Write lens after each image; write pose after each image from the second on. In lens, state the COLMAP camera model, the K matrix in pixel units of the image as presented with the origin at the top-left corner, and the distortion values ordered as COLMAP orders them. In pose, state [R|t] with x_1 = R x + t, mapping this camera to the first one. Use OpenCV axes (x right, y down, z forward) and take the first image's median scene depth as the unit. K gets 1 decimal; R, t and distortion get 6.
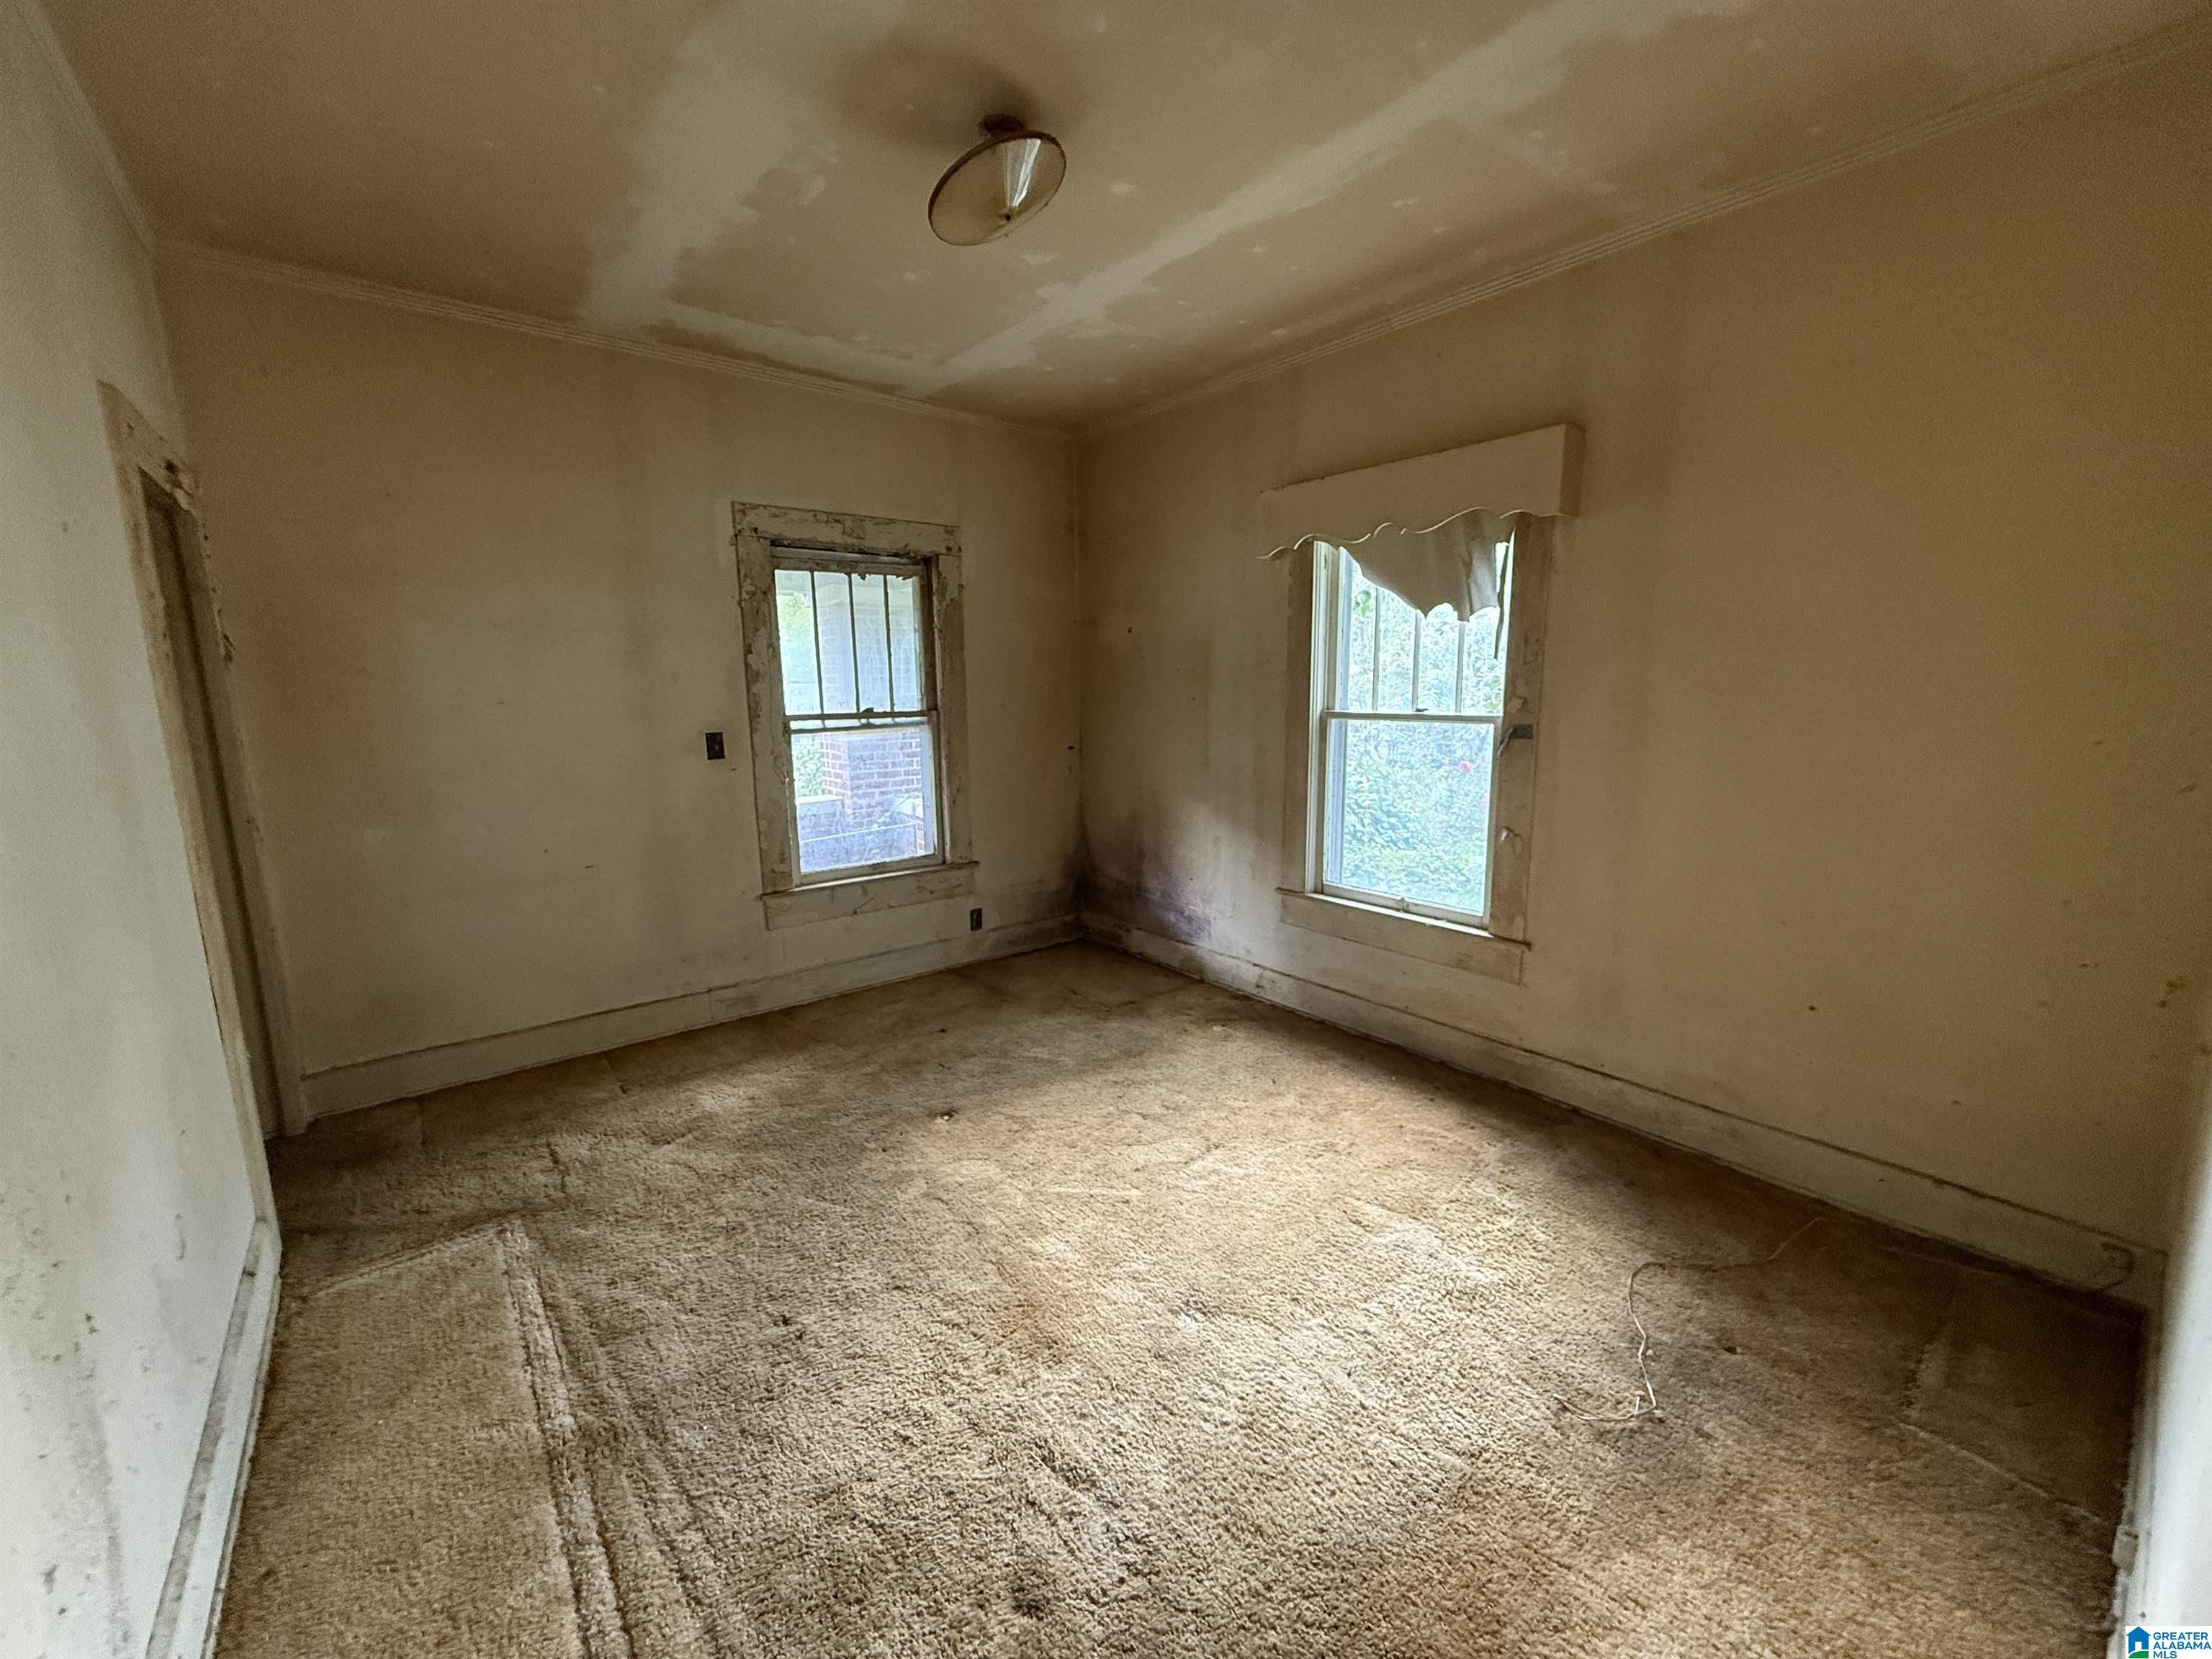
lens RADIAL K [[880.5, 0, 1111.8], [0, 880.5, 826.0], [0, 0, 1]] dist [0.000944, 0.000041]
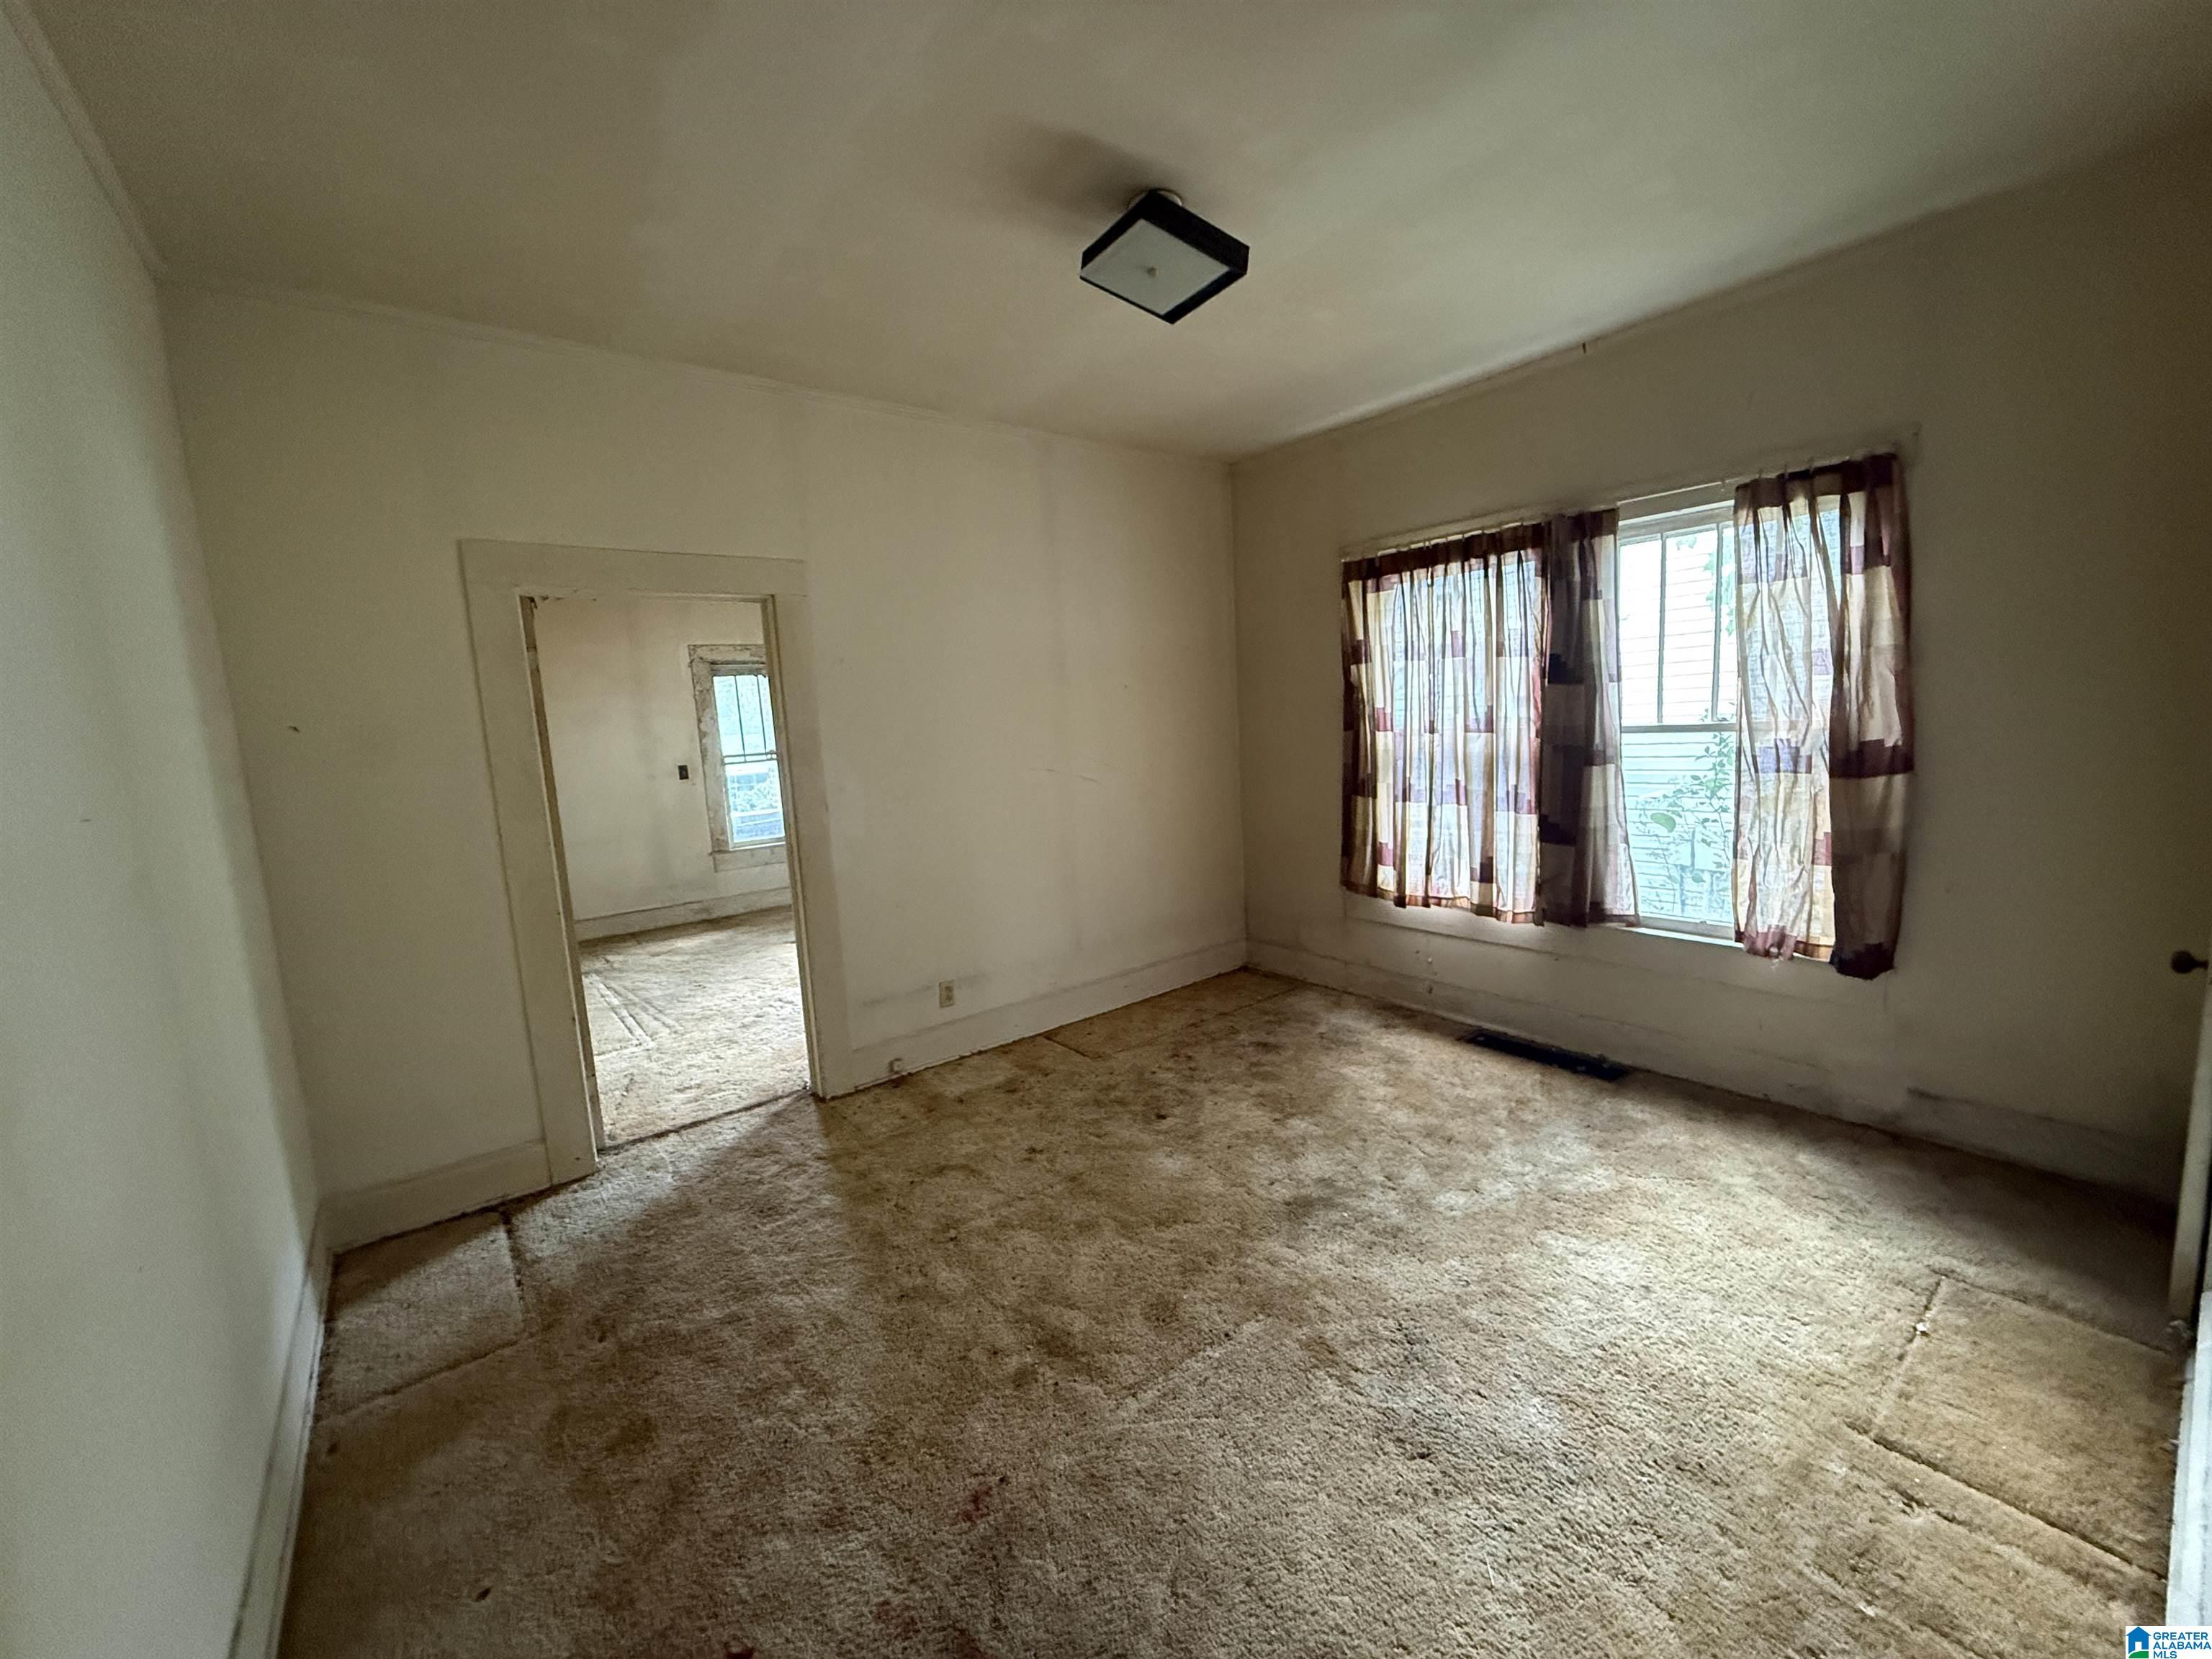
lens RADIAL K [[880.5, 0, 1100.6], [0, 880.5, 828.7], [0, 0, 1]] dist [0.000944, 0.000041]
pose [[0.998526, -0.045218, -0.030033, 0.484692], [0.044026, 0.998259, -0.039243, 0.140186], [0.031755, 0.037863, 0.998778, -0.836824]]
